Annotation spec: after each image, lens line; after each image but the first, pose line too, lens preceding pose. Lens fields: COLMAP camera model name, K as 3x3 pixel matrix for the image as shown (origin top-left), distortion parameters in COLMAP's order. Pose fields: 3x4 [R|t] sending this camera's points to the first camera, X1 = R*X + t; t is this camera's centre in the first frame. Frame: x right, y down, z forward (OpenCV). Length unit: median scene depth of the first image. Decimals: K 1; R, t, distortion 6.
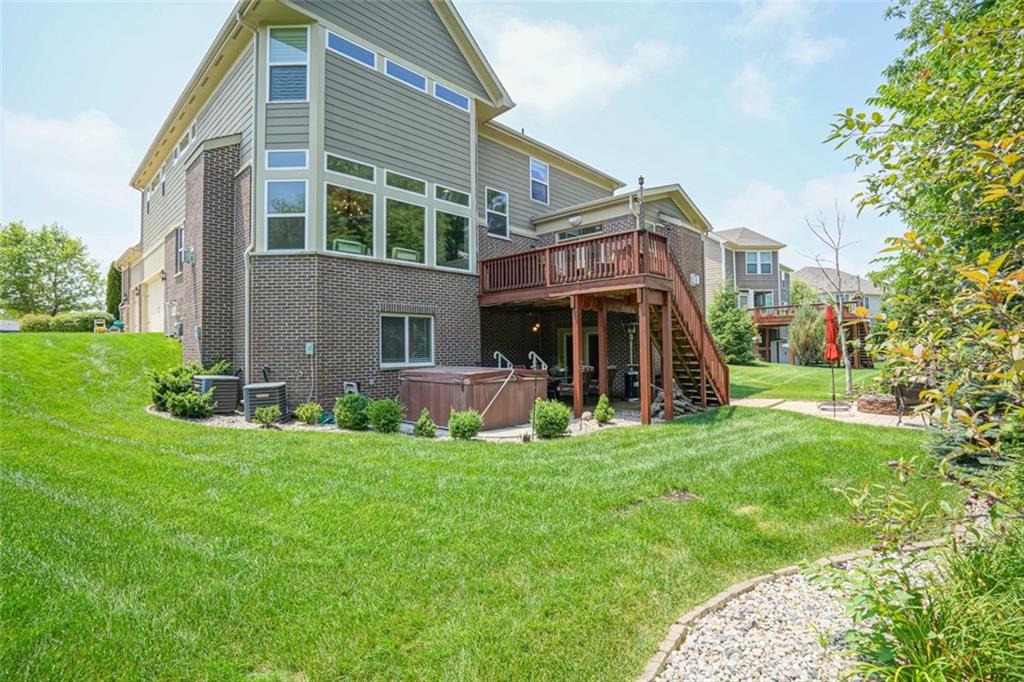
lens RADIAL K [[480.0, 0, 509.9], [0, 480.0, 341.1], [0, 0, 1]] dist [-0.053732, 0.017684]
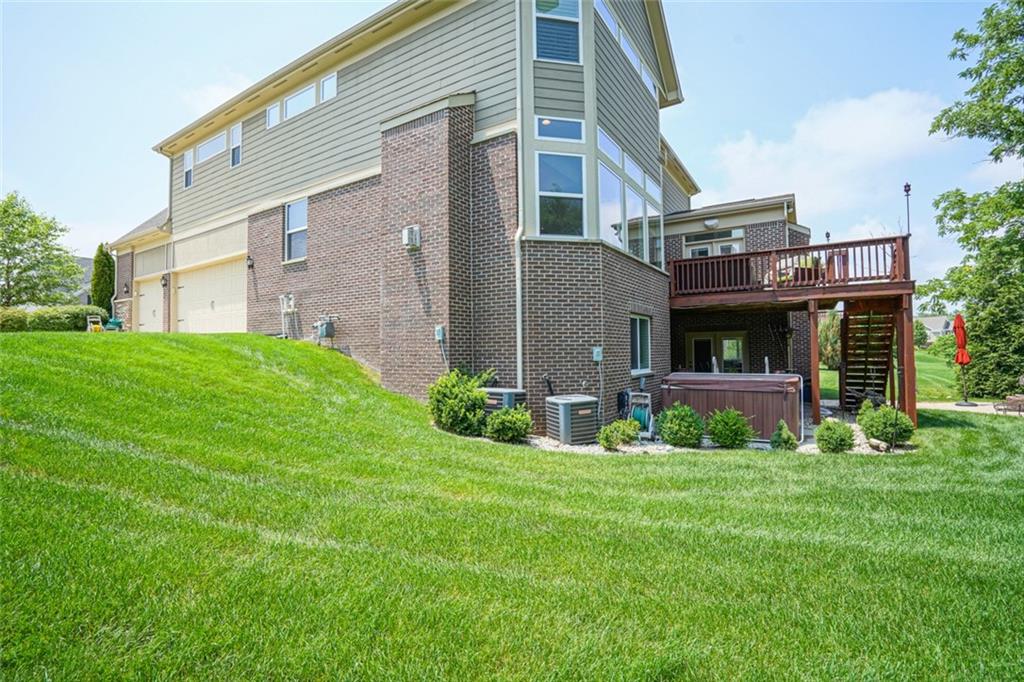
lens RADIAL K [[480.0, 0, 510.0], [0, 480.0, 339.4], [0, 0, 1]] dist [-0.053732, 0.017684]
pose [[0.981972, 0.007248, 0.188885, -0.622847], [-0.004828, 0.999900, -0.013273, 0.001653], [-0.188963, 0.012122, 0.981909, 0.163705]]
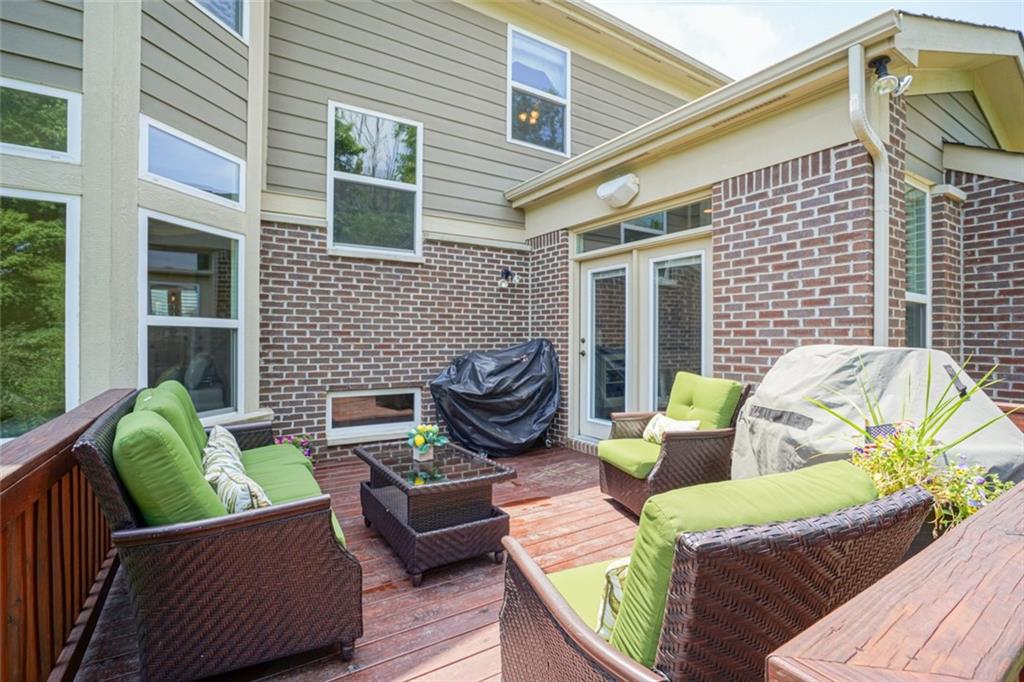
lens RADIAL K [[480.0, 0, 514.9], [0, 480.0, 335.8], [0, 0, 1]] dist [-0.053732, 0.017684]
pose [[0.971972, 0.016069, -0.234549, 0.200281], [-0.011612, 0.999725, 0.020371, -0.230242], [0.234811, -0.017076, 0.971891, 0.954502]]
